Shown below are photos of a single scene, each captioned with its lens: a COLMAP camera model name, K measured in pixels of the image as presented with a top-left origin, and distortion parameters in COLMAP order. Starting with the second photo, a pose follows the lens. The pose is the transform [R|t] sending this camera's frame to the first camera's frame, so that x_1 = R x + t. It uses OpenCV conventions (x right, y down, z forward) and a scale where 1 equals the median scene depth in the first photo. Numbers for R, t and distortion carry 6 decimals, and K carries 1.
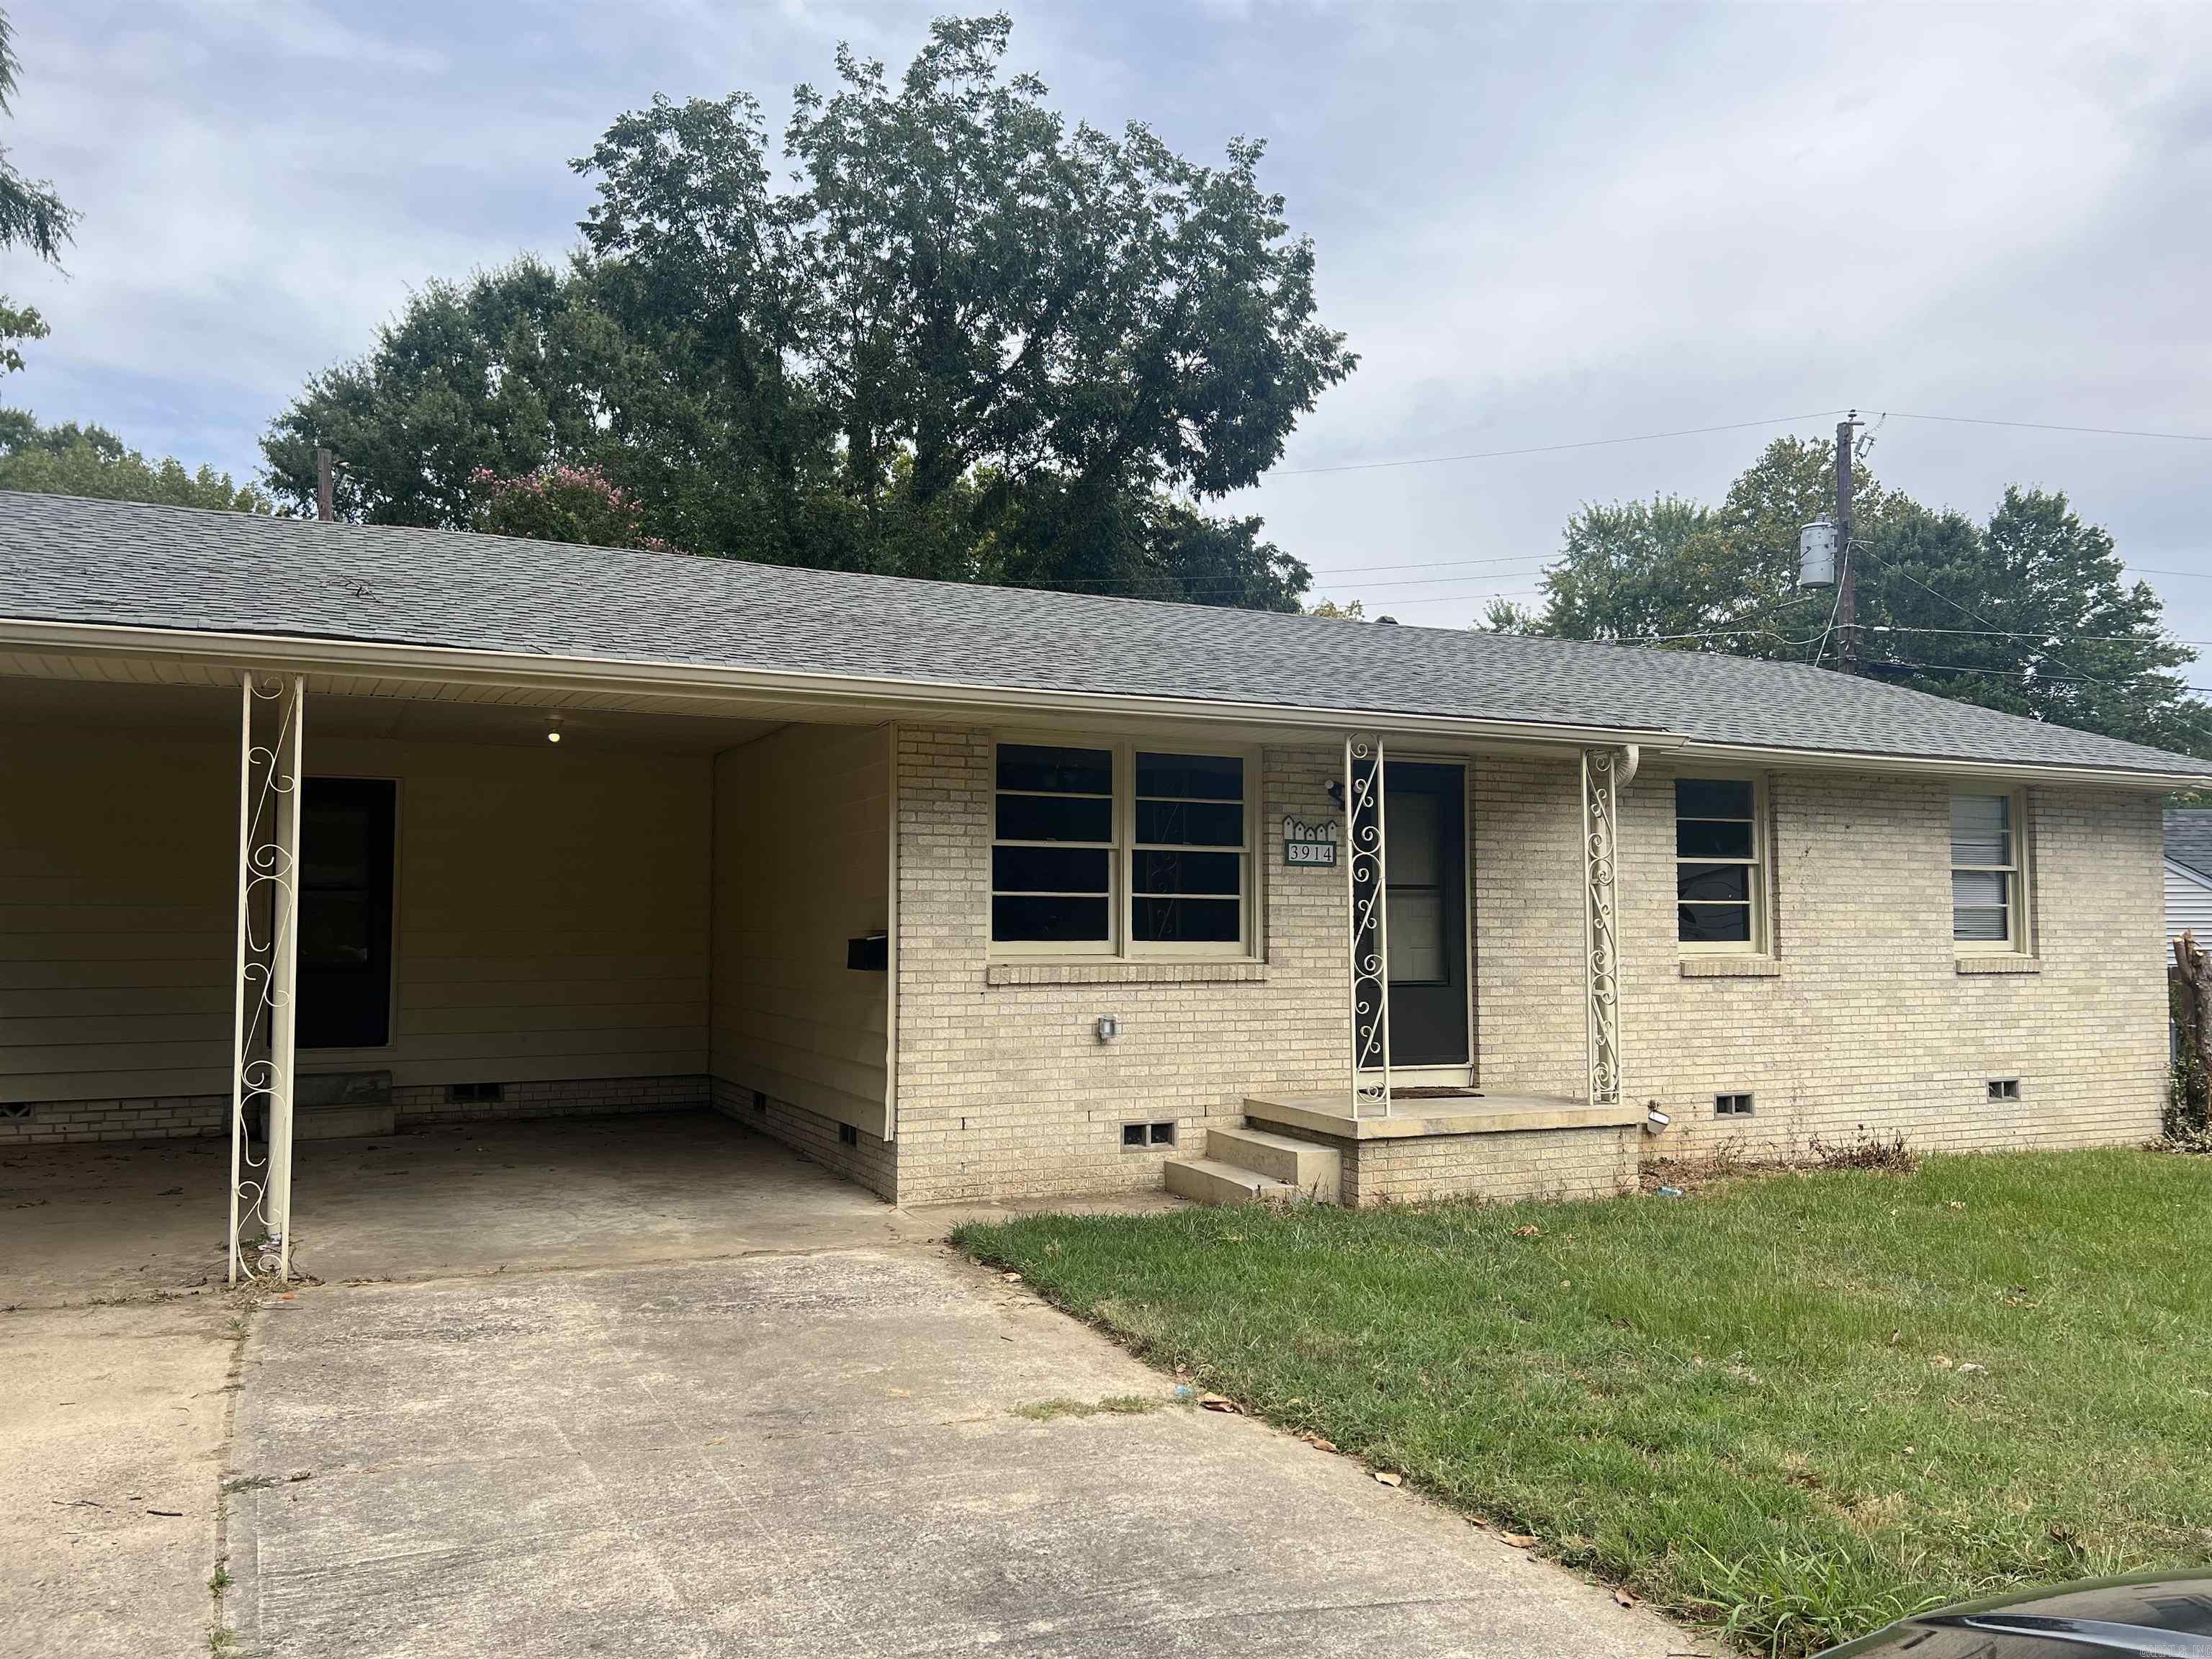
lens RADIAL K [[1739.4, 0, 1094.3], [0, 1739.4, 818.9], [0, 0, 1]] dist [0.058070, -0.076349]
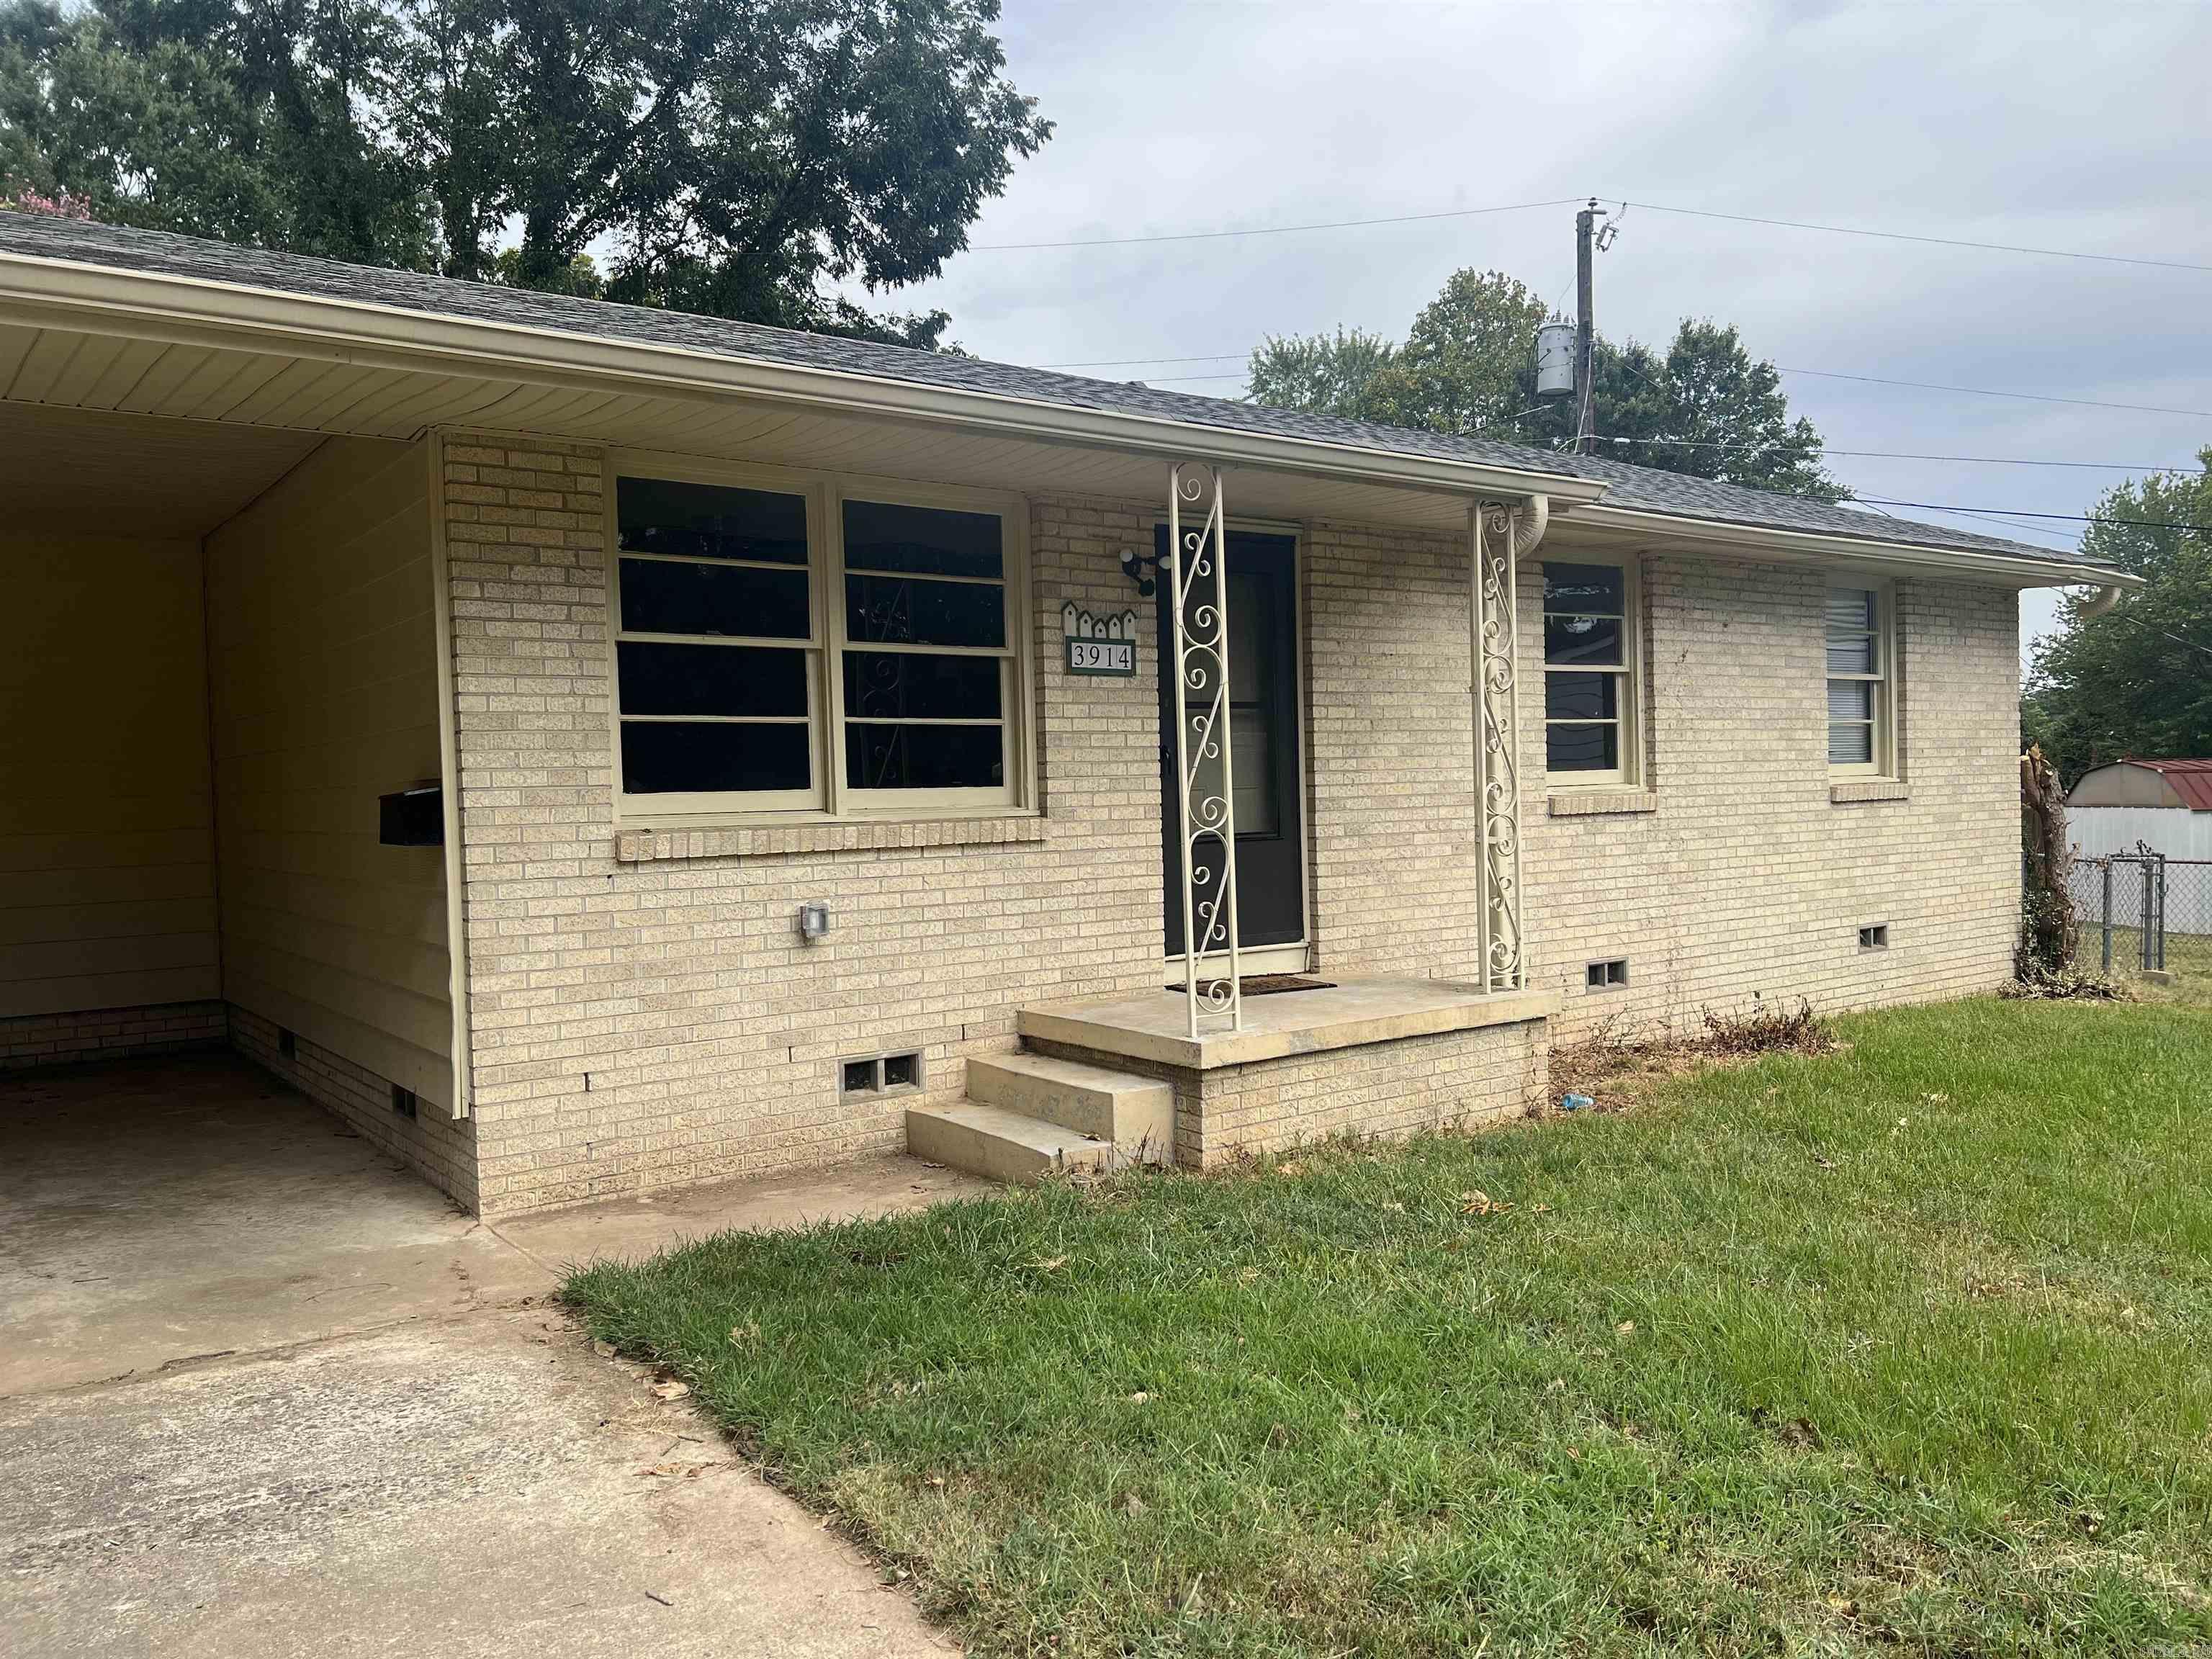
lens RADIAL K [[1739.4, 0, 1142.3], [0, 1739.4, 848.3], [0, 0, 1]] dist [0.058070, -0.076349]
pose [[0.976822, -0.034456, 0.211261, -0.007846], [0.013572, 0.994943, 0.099520, 0.023998], [-0.213622, -0.094347, 0.972350, 0.275968]]
